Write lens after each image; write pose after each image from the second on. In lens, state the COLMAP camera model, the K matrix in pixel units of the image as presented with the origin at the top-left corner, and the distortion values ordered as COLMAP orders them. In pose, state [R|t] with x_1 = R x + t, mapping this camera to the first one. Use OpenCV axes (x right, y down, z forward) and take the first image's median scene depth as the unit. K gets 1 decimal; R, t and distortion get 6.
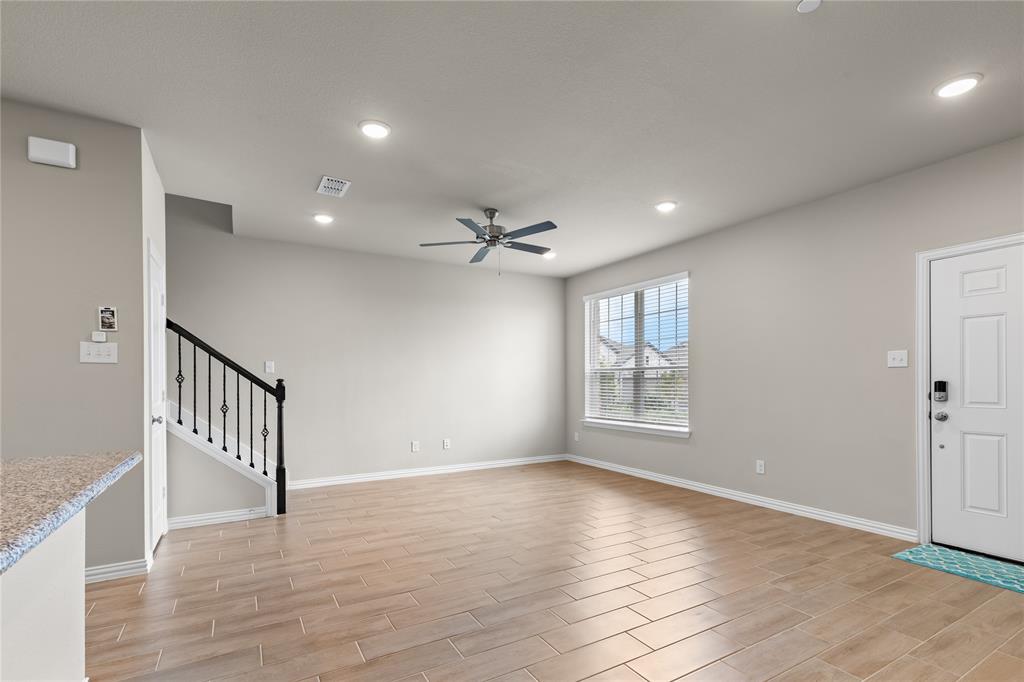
lens RADIAL K [[477.5, 0, 524.8], [0, 477.5, 383.1], [0, 0, 1]] dist [0.009416, -0.001342]
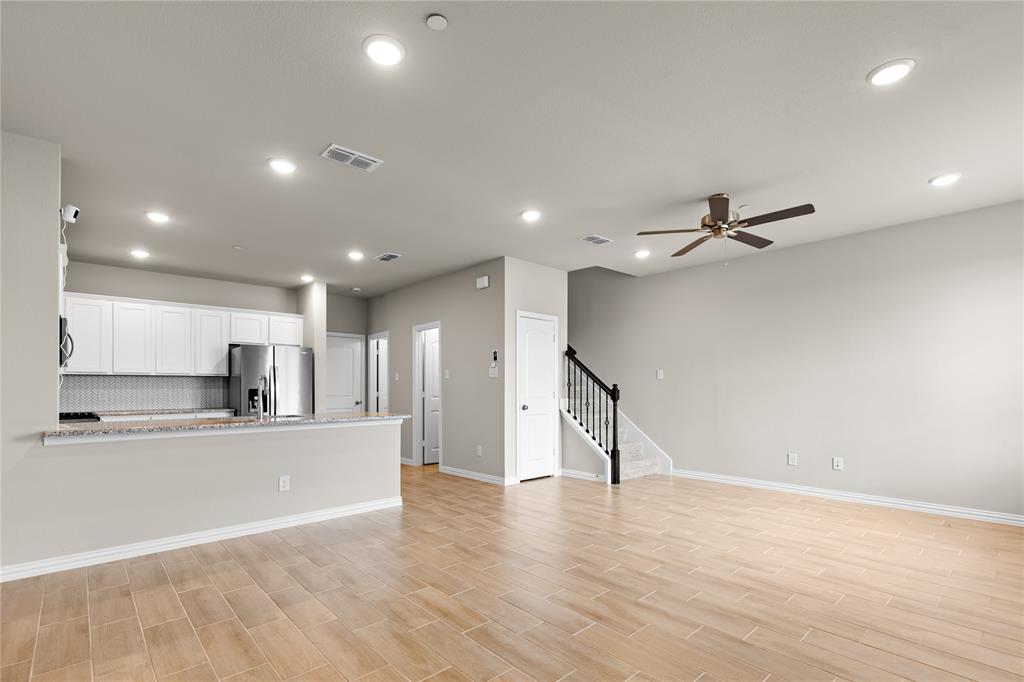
lens RADIAL K [[477.5, 0, 523.2], [0, 477.5, 382.2], [0, 0, 1]] dist [0.009416, -0.001342]
pose [[0.224357, -0.006912, -0.974482, 0.759054], [-0.002007, 0.999969, -0.007554, -0.004567], [0.974505, 0.003651, 0.224336, 0.446239]]
